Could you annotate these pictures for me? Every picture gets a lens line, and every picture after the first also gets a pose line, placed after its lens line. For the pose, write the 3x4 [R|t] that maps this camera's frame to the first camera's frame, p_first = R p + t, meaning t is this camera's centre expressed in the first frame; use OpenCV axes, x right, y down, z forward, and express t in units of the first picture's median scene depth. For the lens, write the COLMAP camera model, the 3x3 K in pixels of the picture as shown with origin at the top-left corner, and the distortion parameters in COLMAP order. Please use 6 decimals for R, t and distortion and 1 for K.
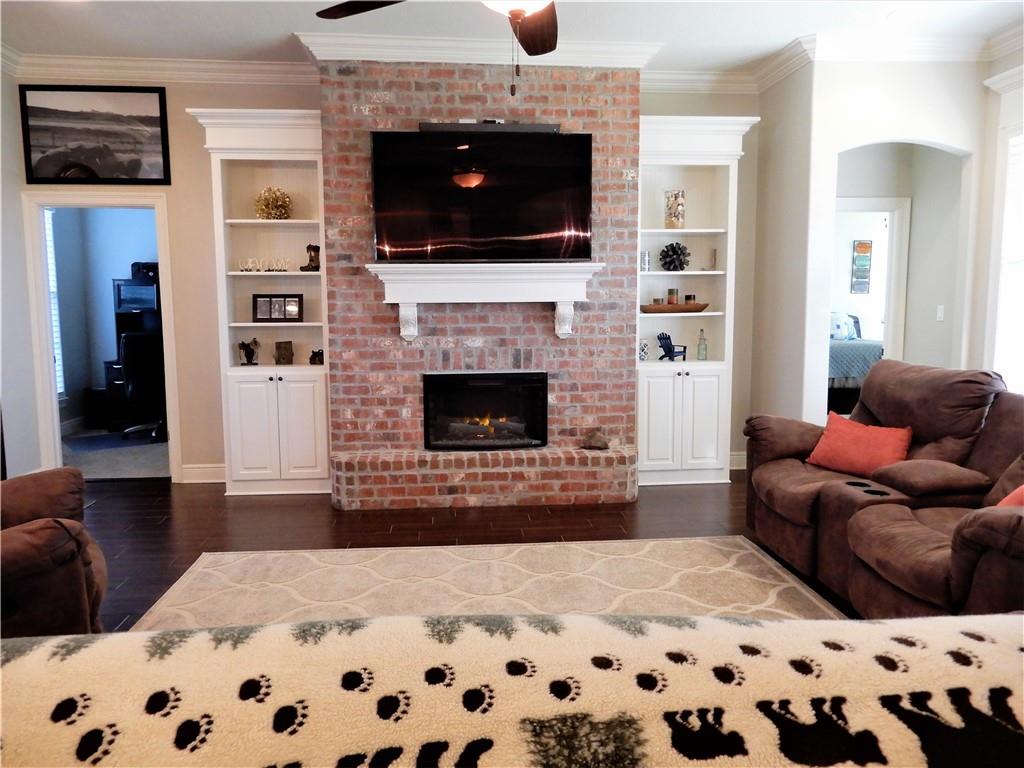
lens RADIAL K [[729.2, 0, 512.0], [0, 729.2, 384.0], [0, 0, 1]] dist [0.004596, -0.003019]
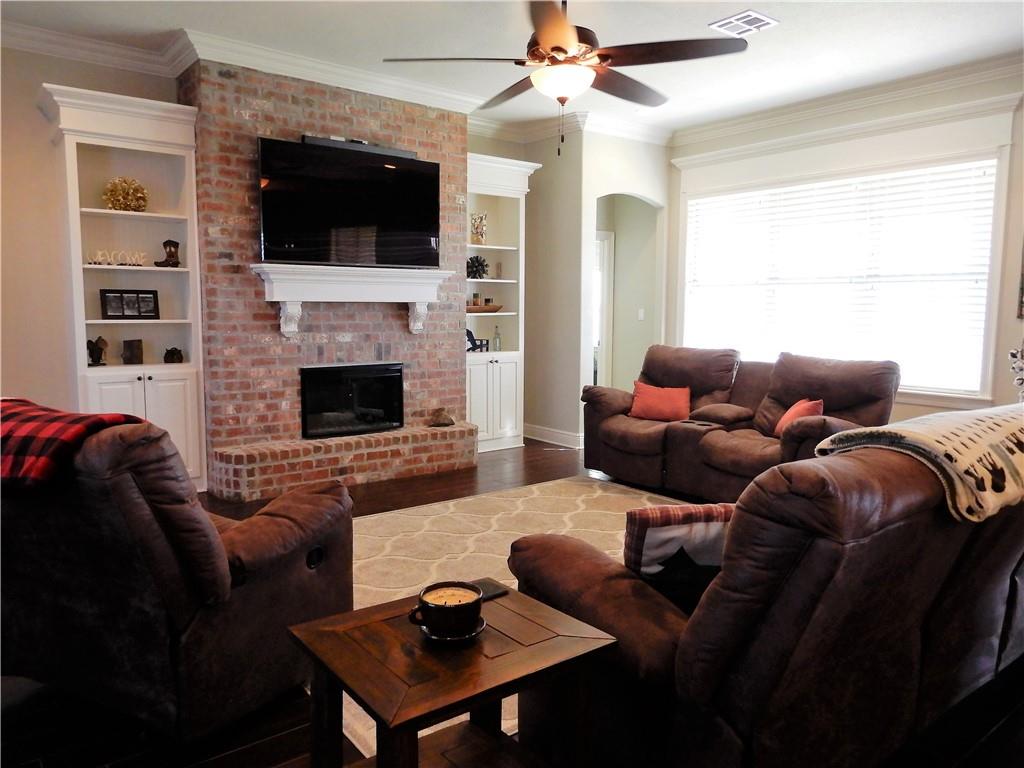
lens RADIAL K [[729.2, 0, 512.0], [0, 729.2, 384.0], [0, 0, 1]] dist [0.004596, -0.003019]
pose [[0.836830, -0.045820, 0.545542, -0.450385], [0.048672, 0.998772, 0.009226, 0.015226], [-0.545294, 0.018832, 0.838033, -0.066449]]
